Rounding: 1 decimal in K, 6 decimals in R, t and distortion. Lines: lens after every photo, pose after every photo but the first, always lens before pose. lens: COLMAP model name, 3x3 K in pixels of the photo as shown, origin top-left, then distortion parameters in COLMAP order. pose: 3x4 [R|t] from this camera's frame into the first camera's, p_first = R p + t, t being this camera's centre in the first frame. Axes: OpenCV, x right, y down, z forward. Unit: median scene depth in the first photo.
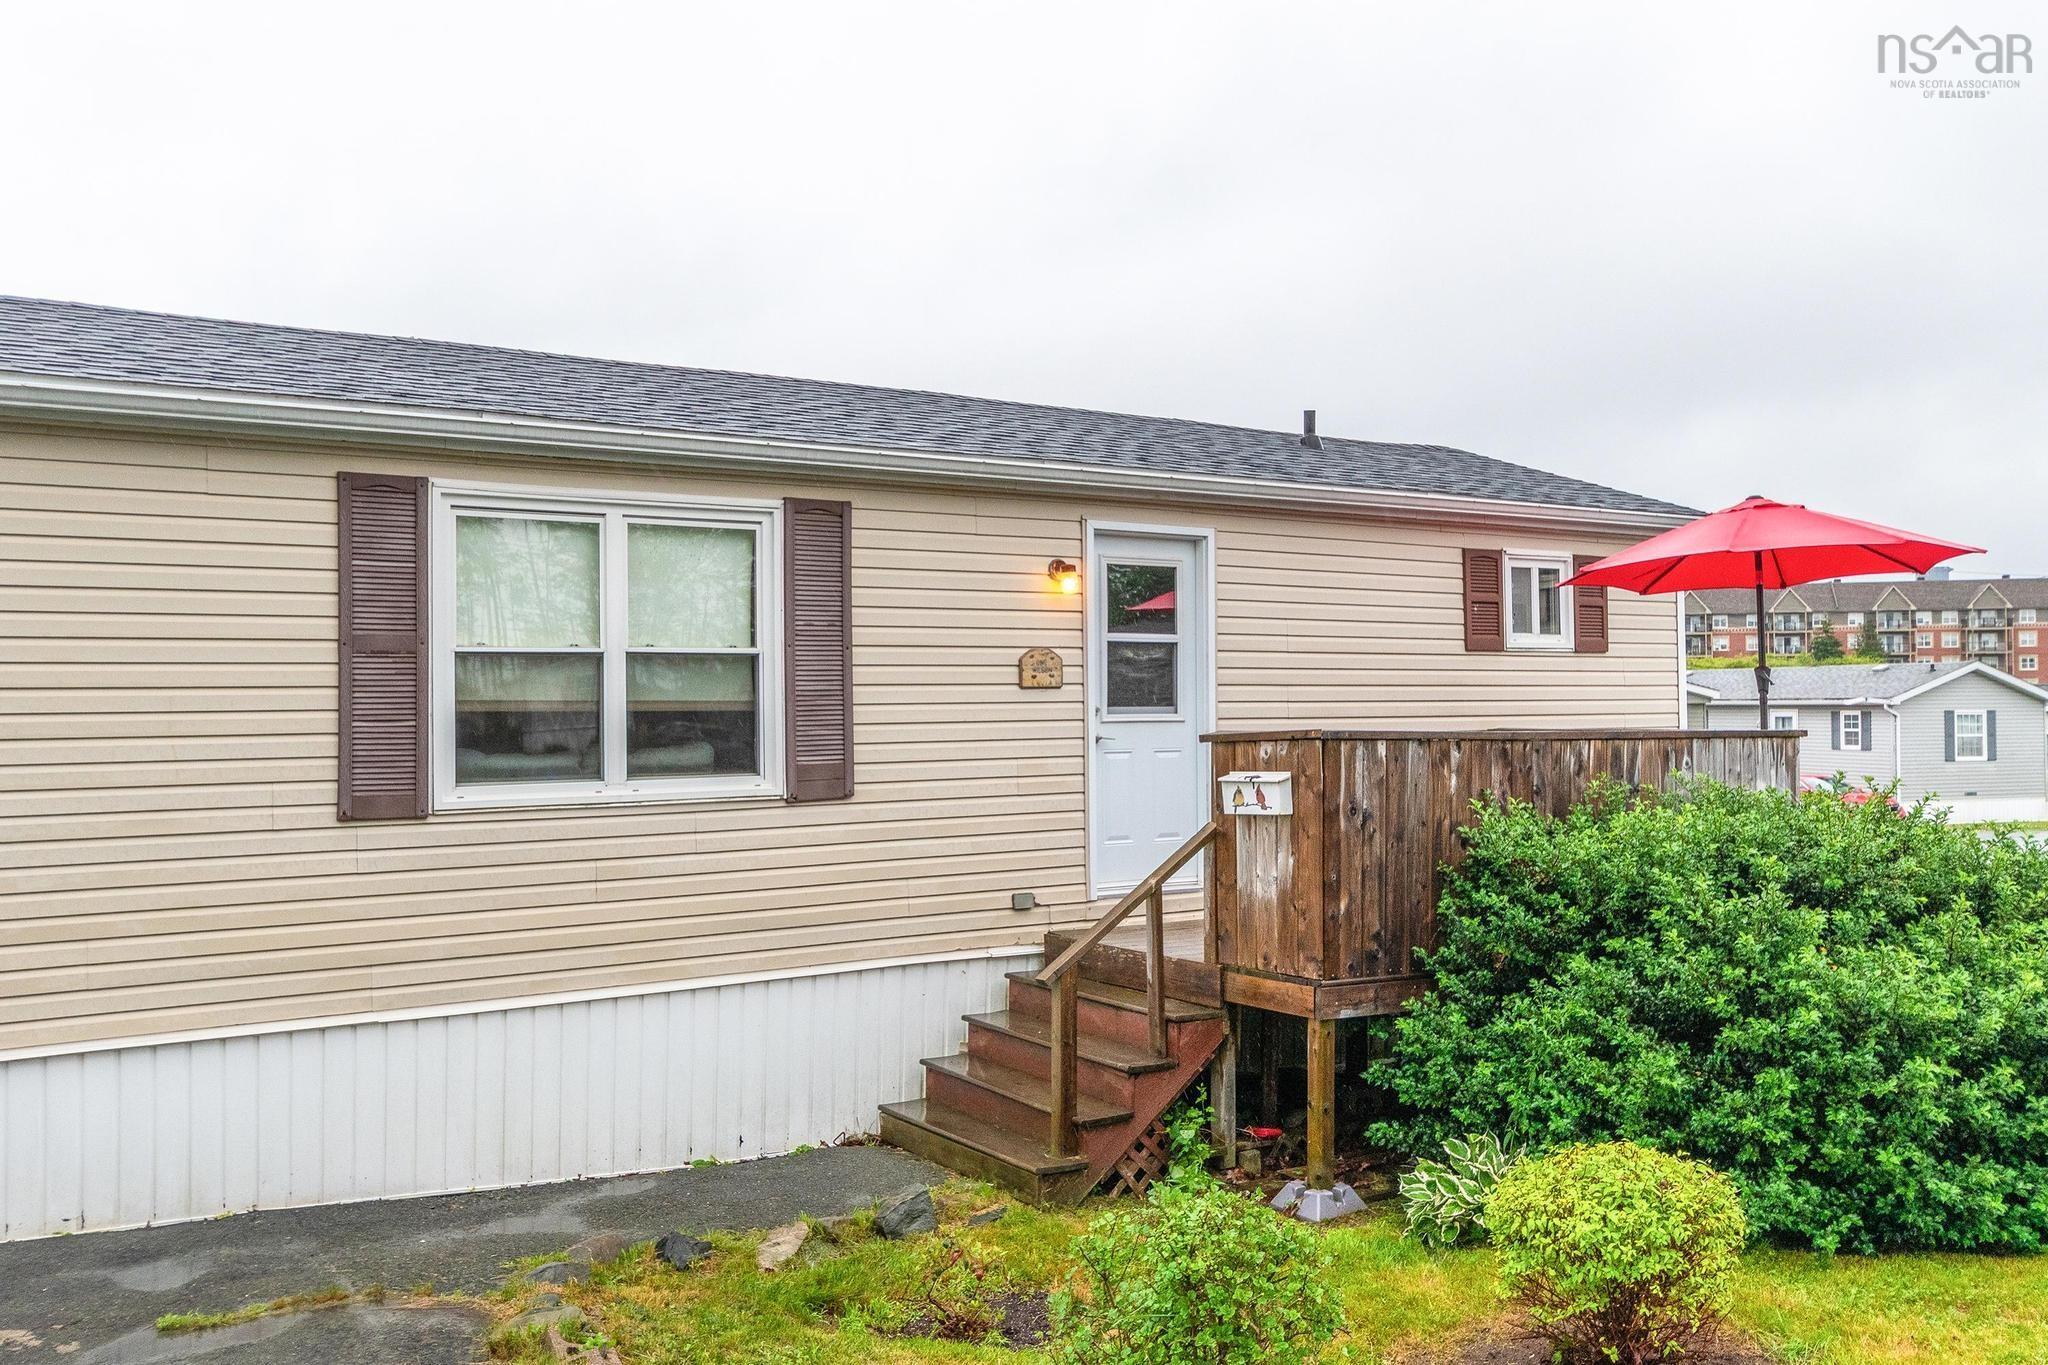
lens RADIAL K [[1633.6, 0, 1024.0], [0, 1633.6, 682.5], [0, 0, 1]] dist [0.007414, -0.005380]
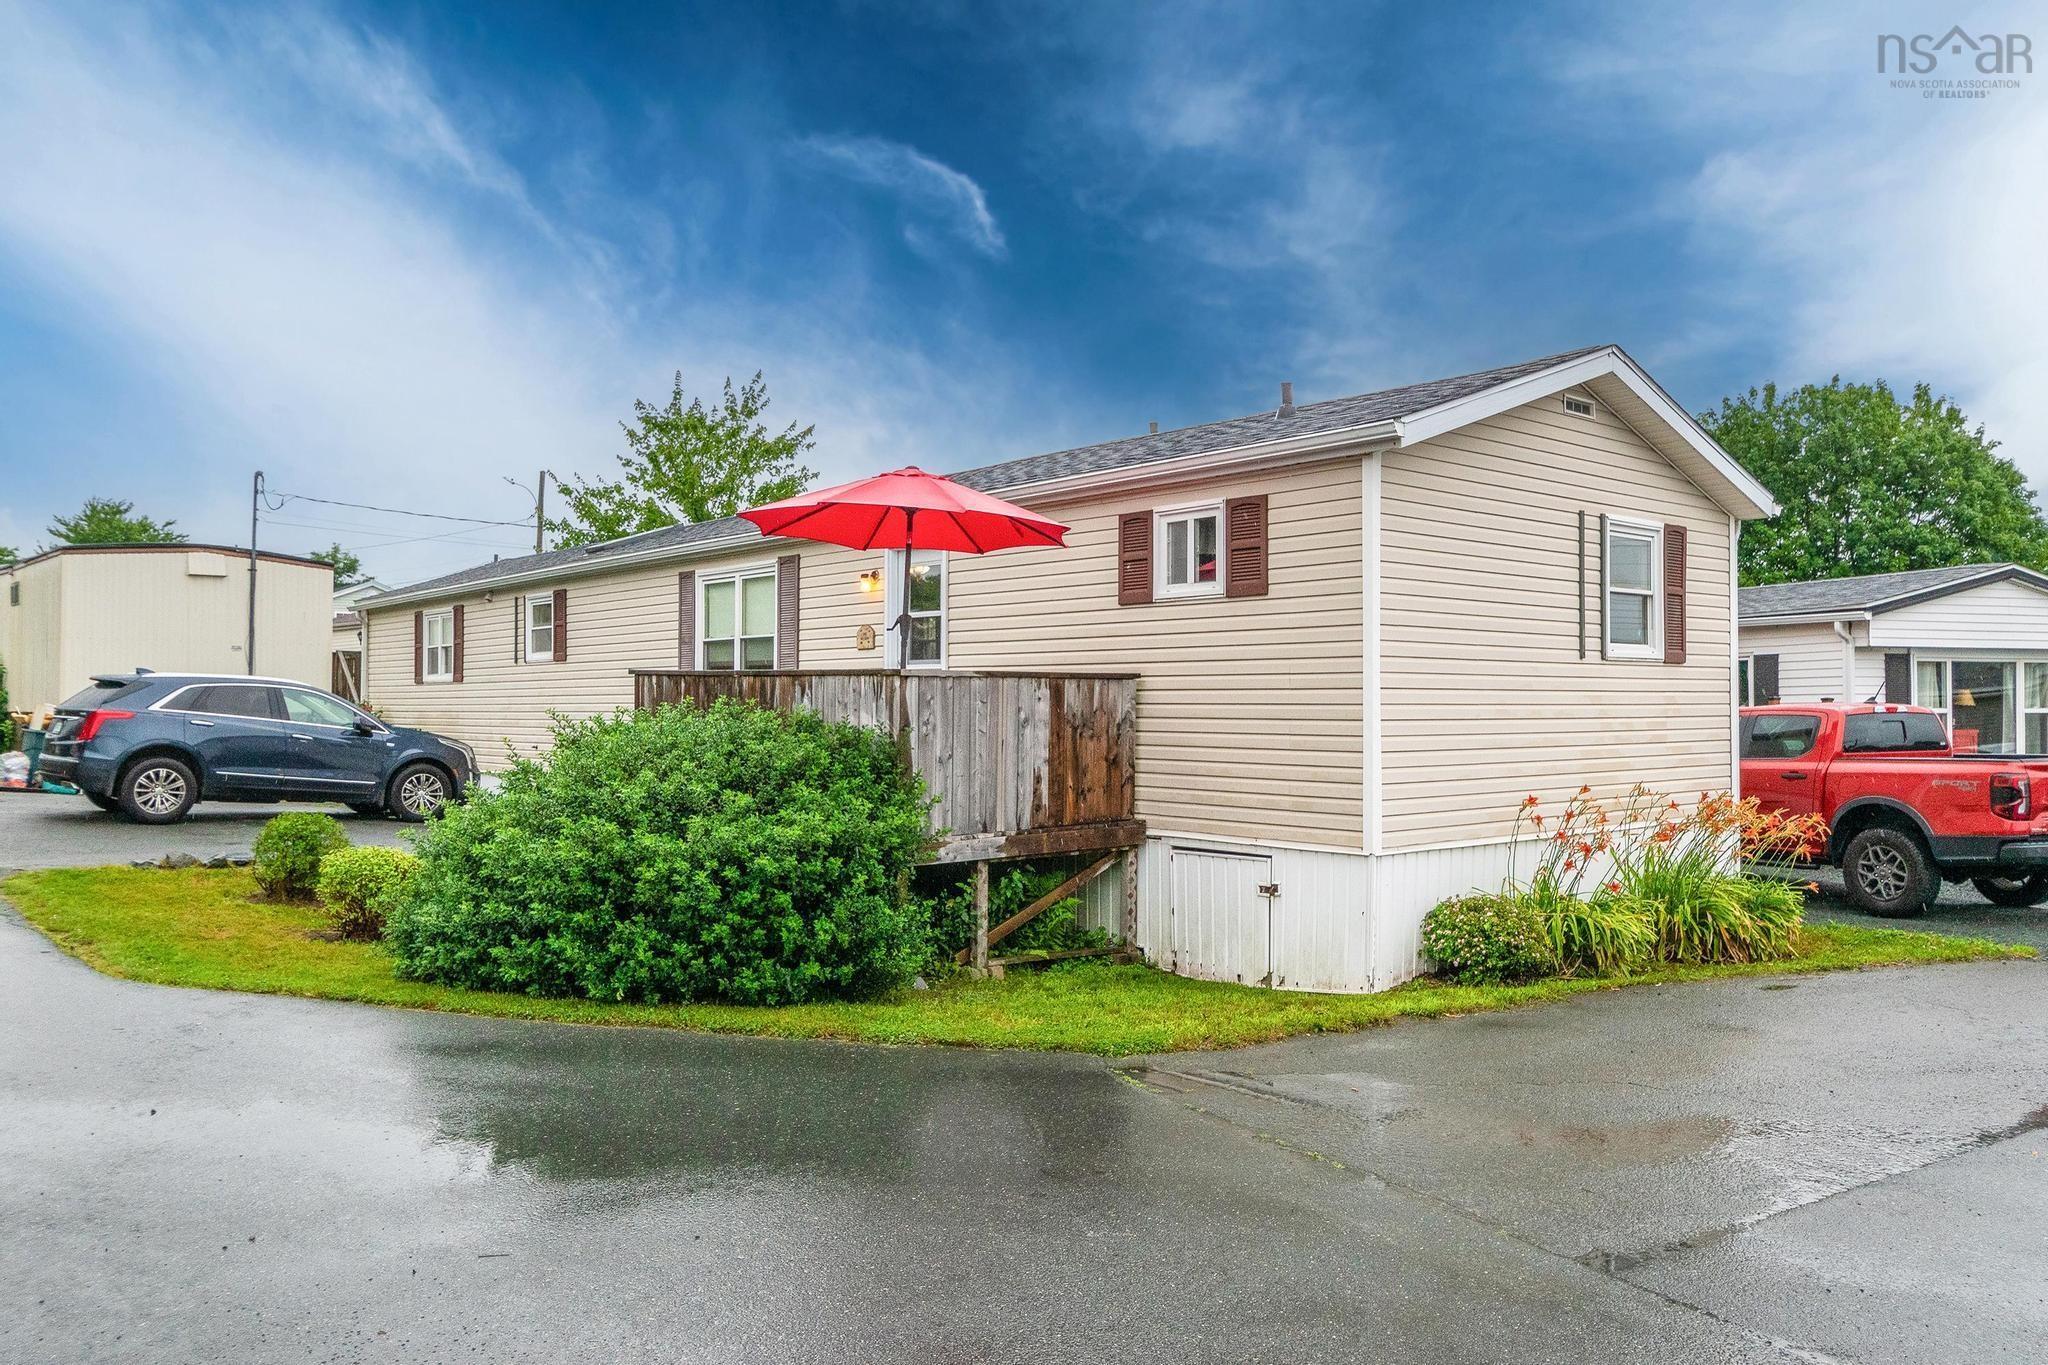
lens RADIAL K [[1456.8, 0, 1024.0], [0, 1456.8, 682.5], [0, 0, 1]] dist [-0.006862, -0.003242]
pose [[0.149122, -0.003027, -0.988814, 1.772055], [0.013155, 0.999913, -0.001077, 0.048112], [0.988731, -0.012847, 0.149149, 1.105842]]
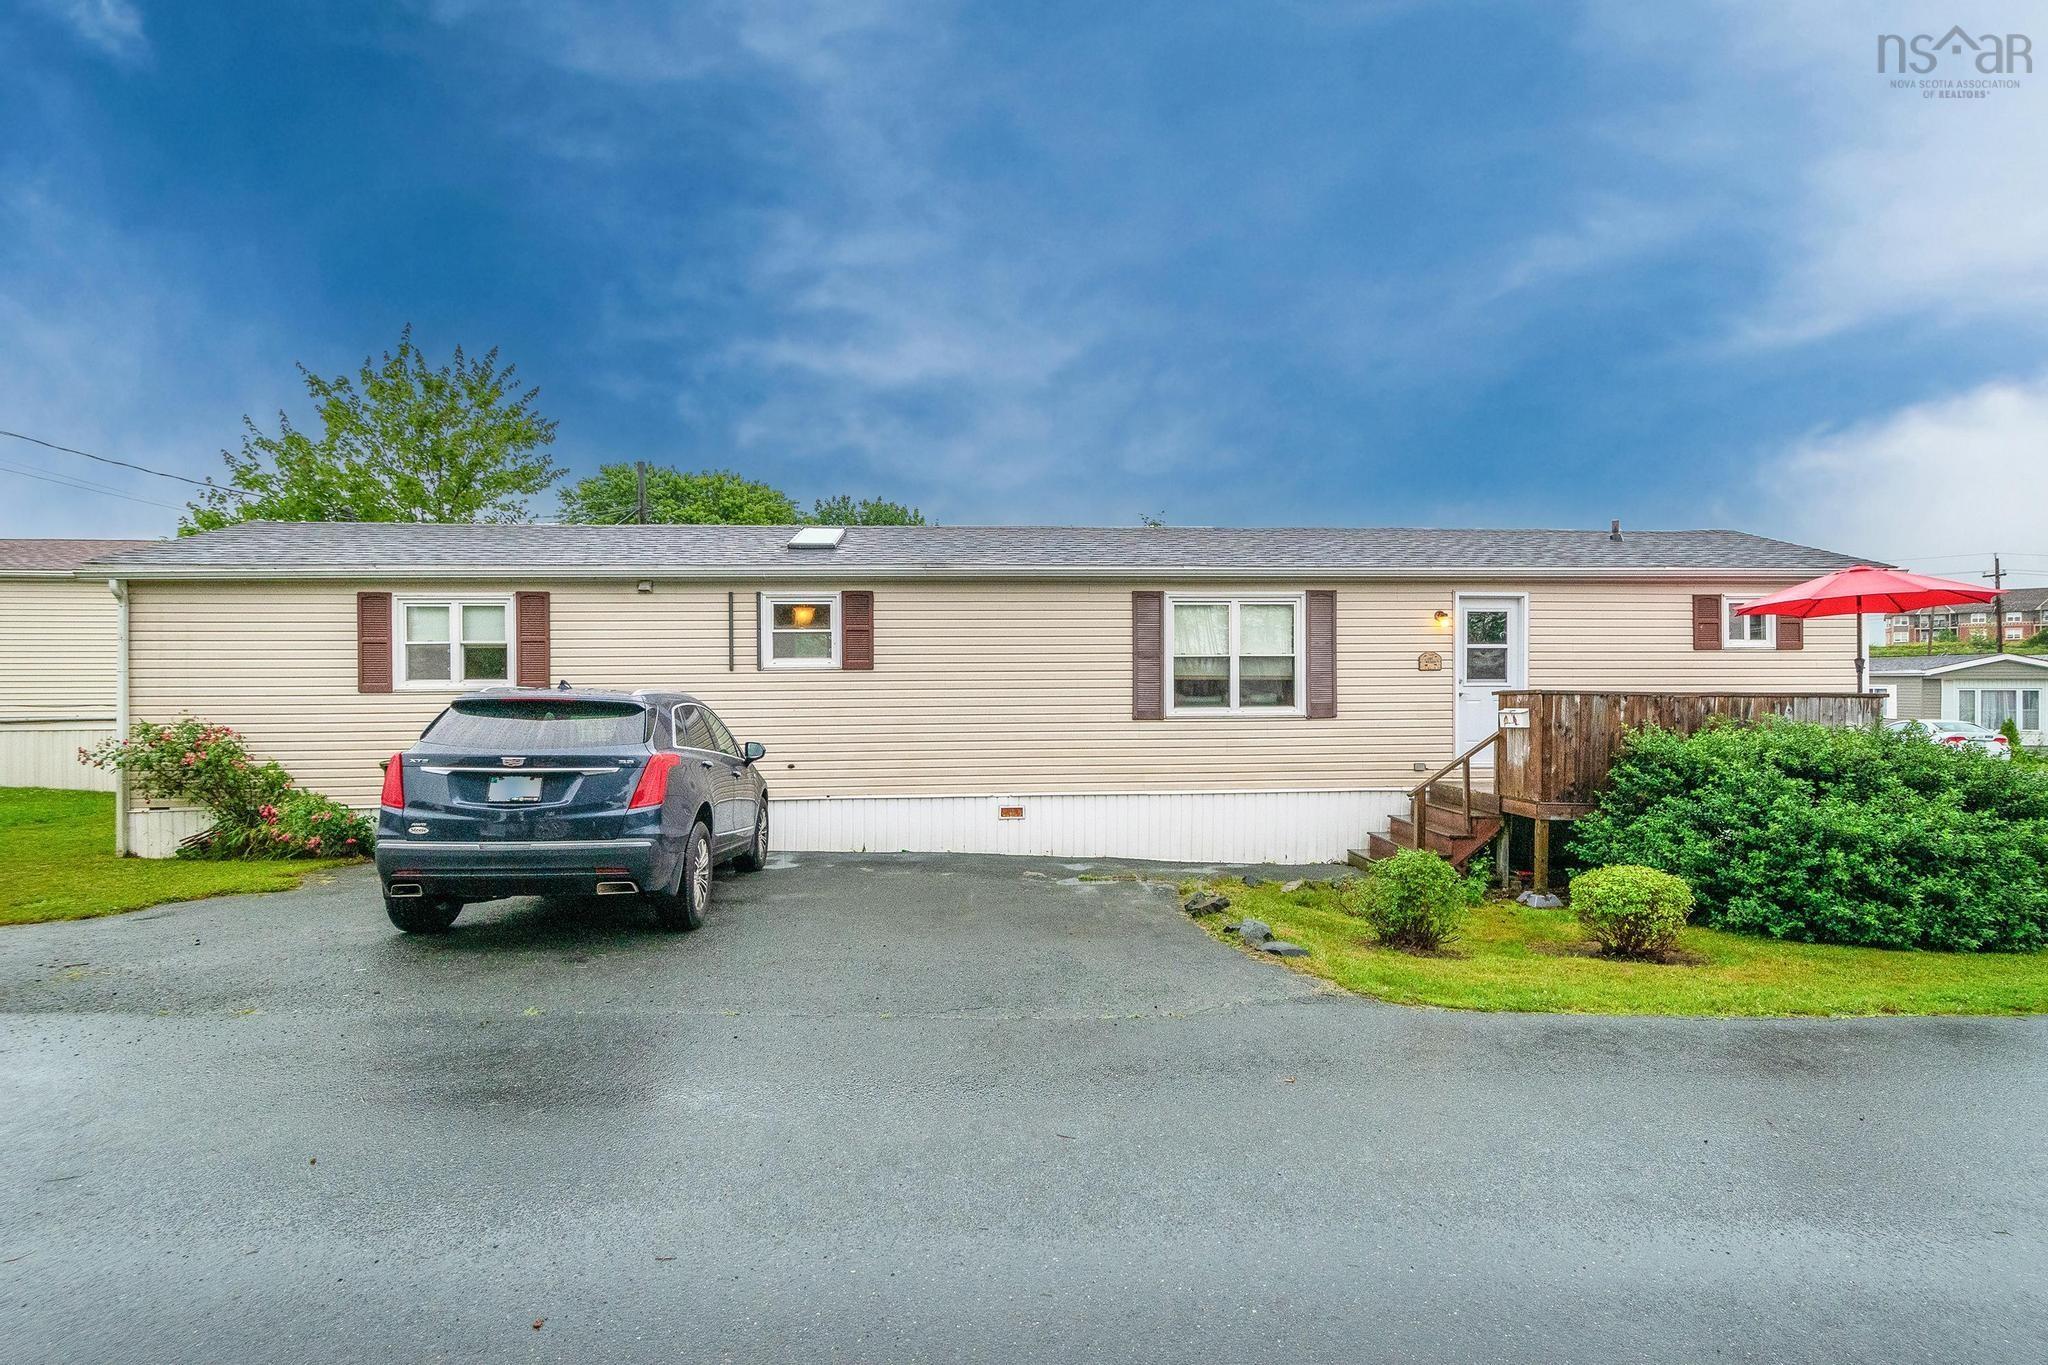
lens RADIAL K [[926.2, 0, 1024.0], [0, 926.2, 682.5], [0, 0, 1]] dist [-0.015396, 0.000365]
pose [[0.869607, 0.006334, -0.493704, 0.174469], [0.003244, 0.999823, 0.018542, -0.005798], [0.493734, -0.017726, 0.869432, -0.405858]]
